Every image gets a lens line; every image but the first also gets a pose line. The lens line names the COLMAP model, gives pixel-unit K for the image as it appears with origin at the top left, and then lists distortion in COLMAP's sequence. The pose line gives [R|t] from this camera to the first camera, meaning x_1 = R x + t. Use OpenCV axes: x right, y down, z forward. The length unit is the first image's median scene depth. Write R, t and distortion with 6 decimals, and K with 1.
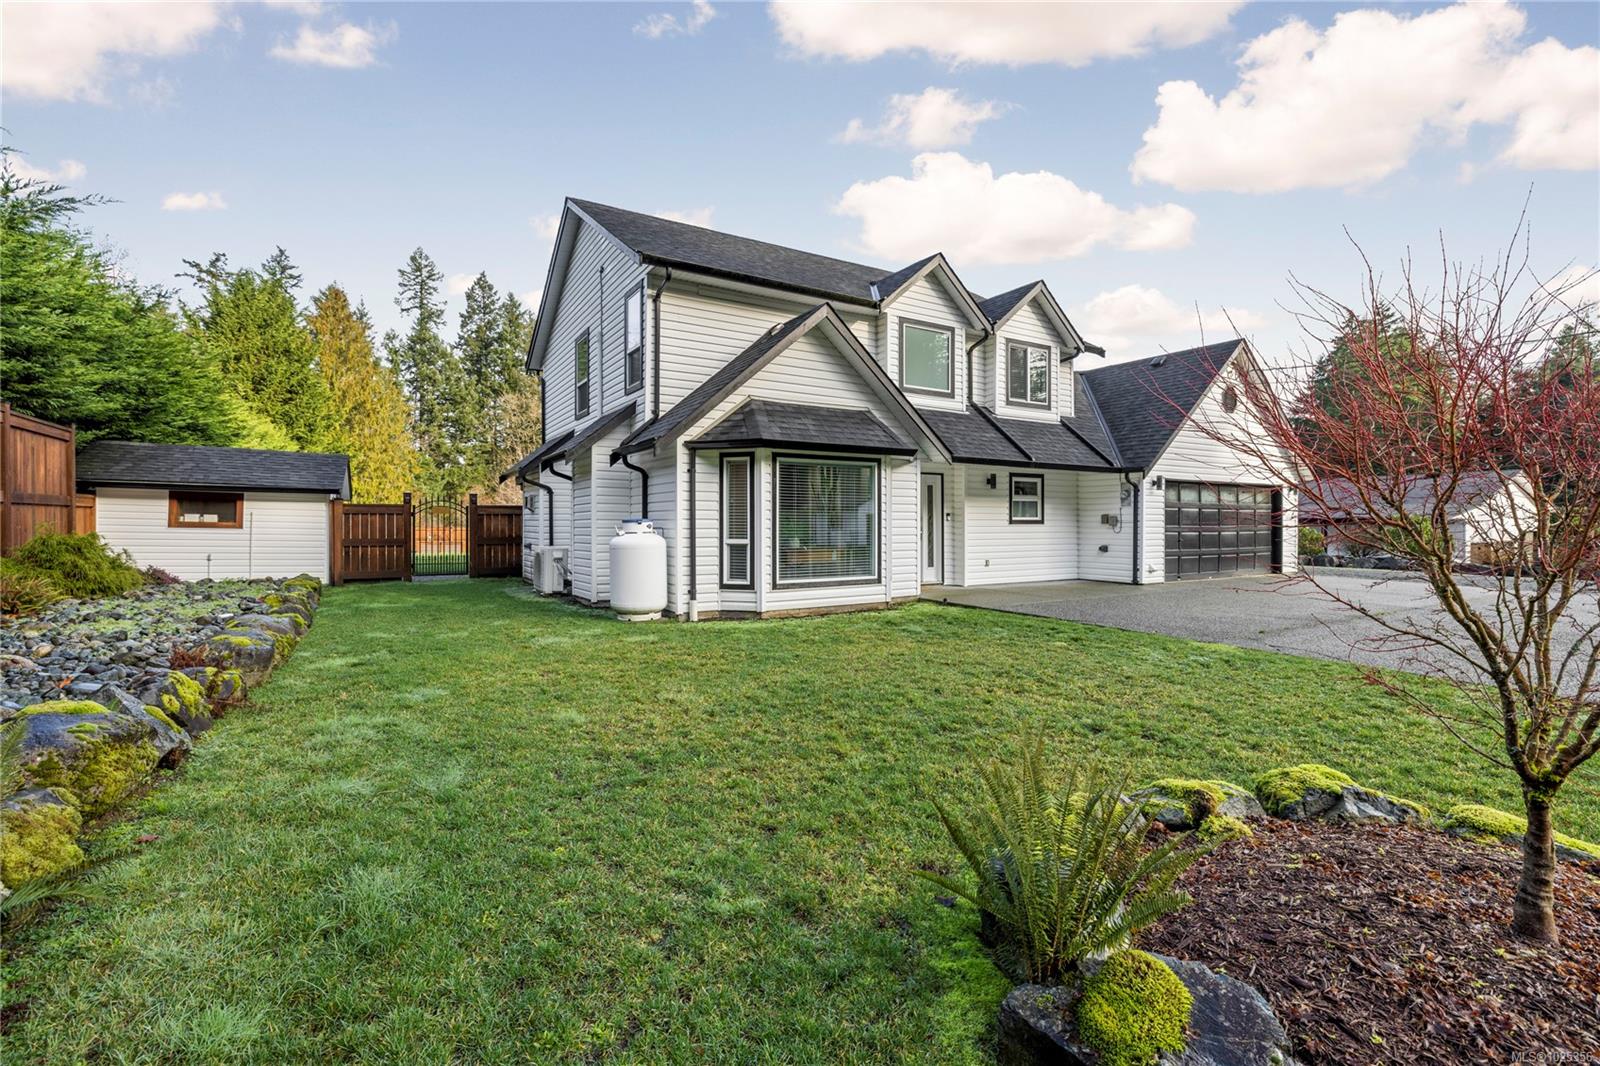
lens RADIAL K [[720.5, 0, 805.1], [0, 720.5, 525.9], [0, 0, 1]] dist [-0.005022, 0.000378]
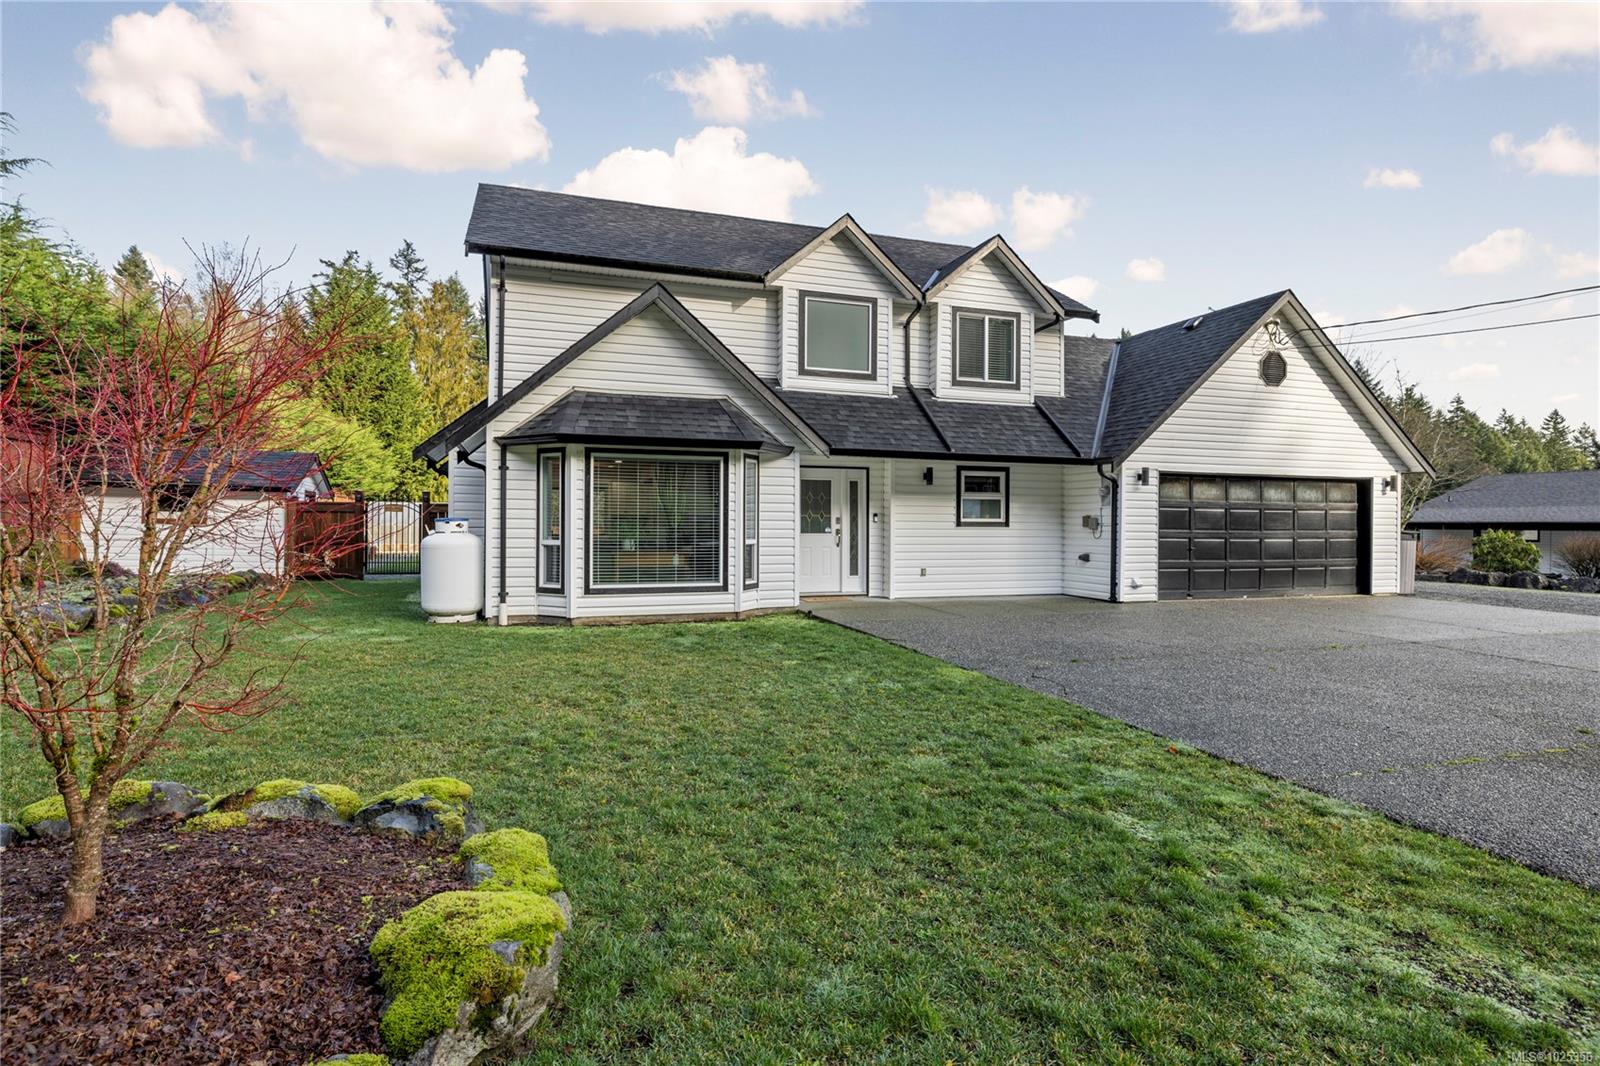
lens RADIAL K [[835.6, 0, 800.4], [0, 835.6, 527.9], [0, 0, 1]] dist [0.001653, 0.000030]
pose [[0.974877, 0.008013, -0.222601, 0.335643], [-0.007824, 0.999968, 0.001730, -0.001388], [0.222608, 0.000055, 0.974908, 0.004527]]
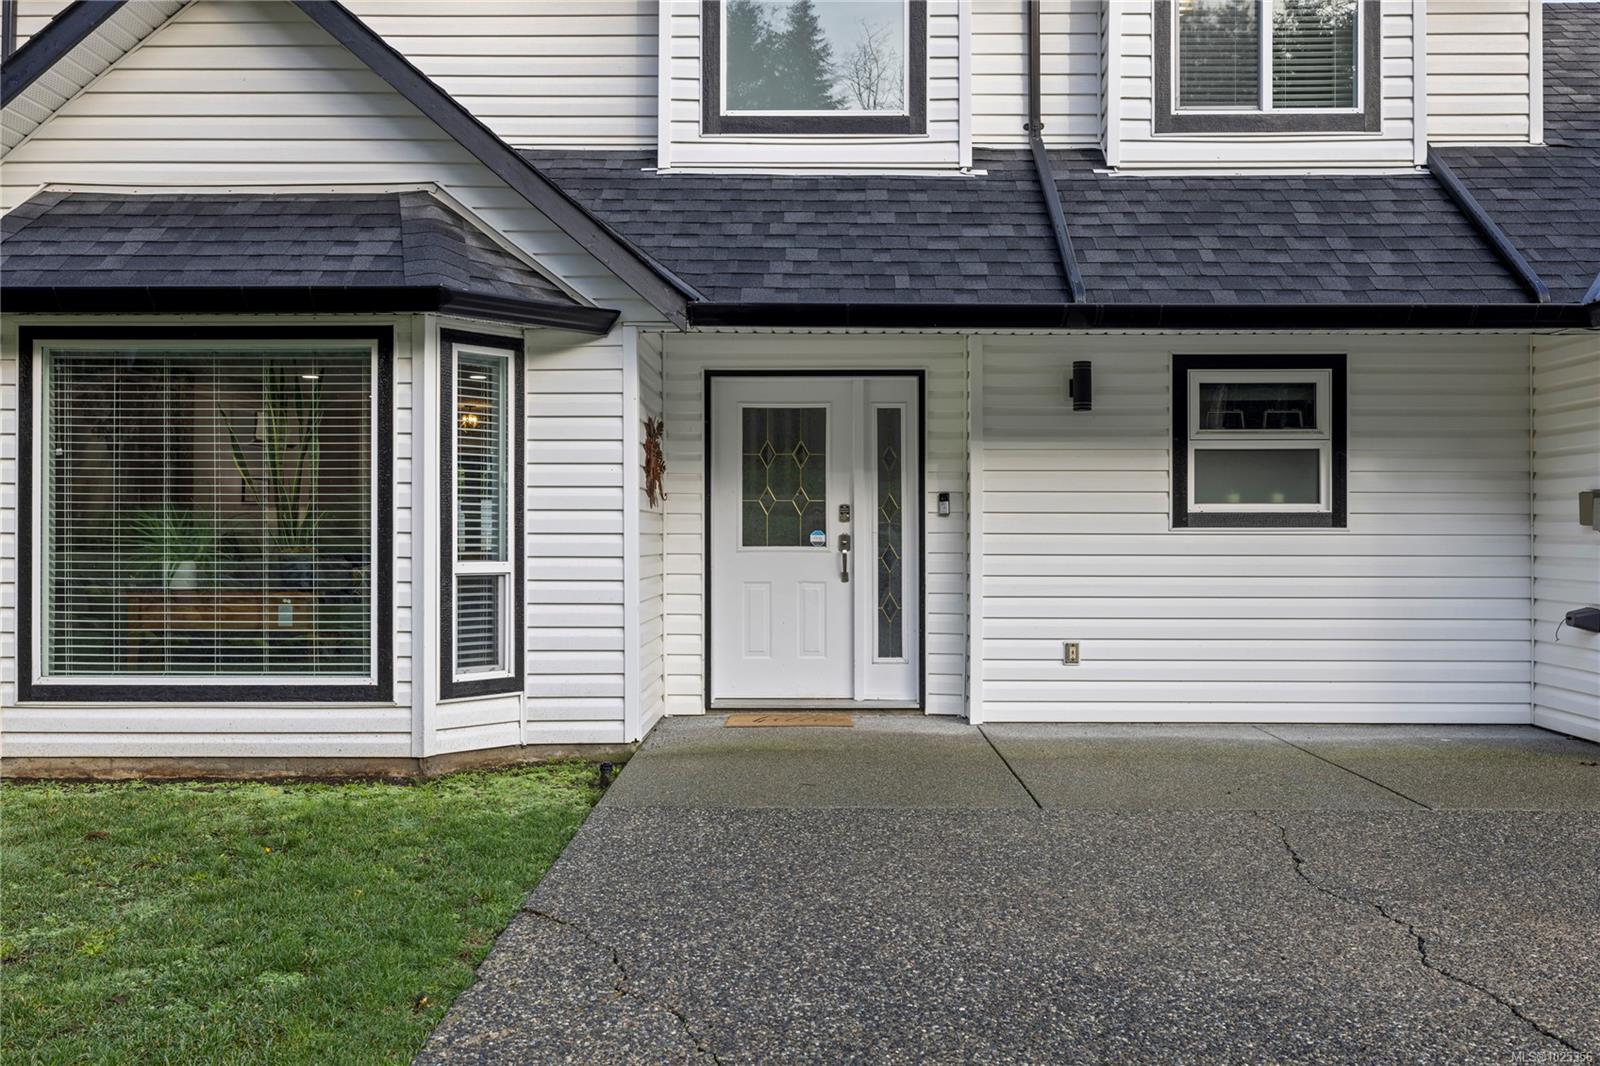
lens RADIAL K [[1381.4, 0, 794.5], [0, 1381.4, 535.1], [0, 0, 1]] dist [0.005178, 0.003439]
pose [[0.840621, 0.001384, -0.541623, 0.480722], [-0.003696, 0.999988, -0.003181, 0.003593], [0.541612, 0.004676, 0.840616, 0.445094]]
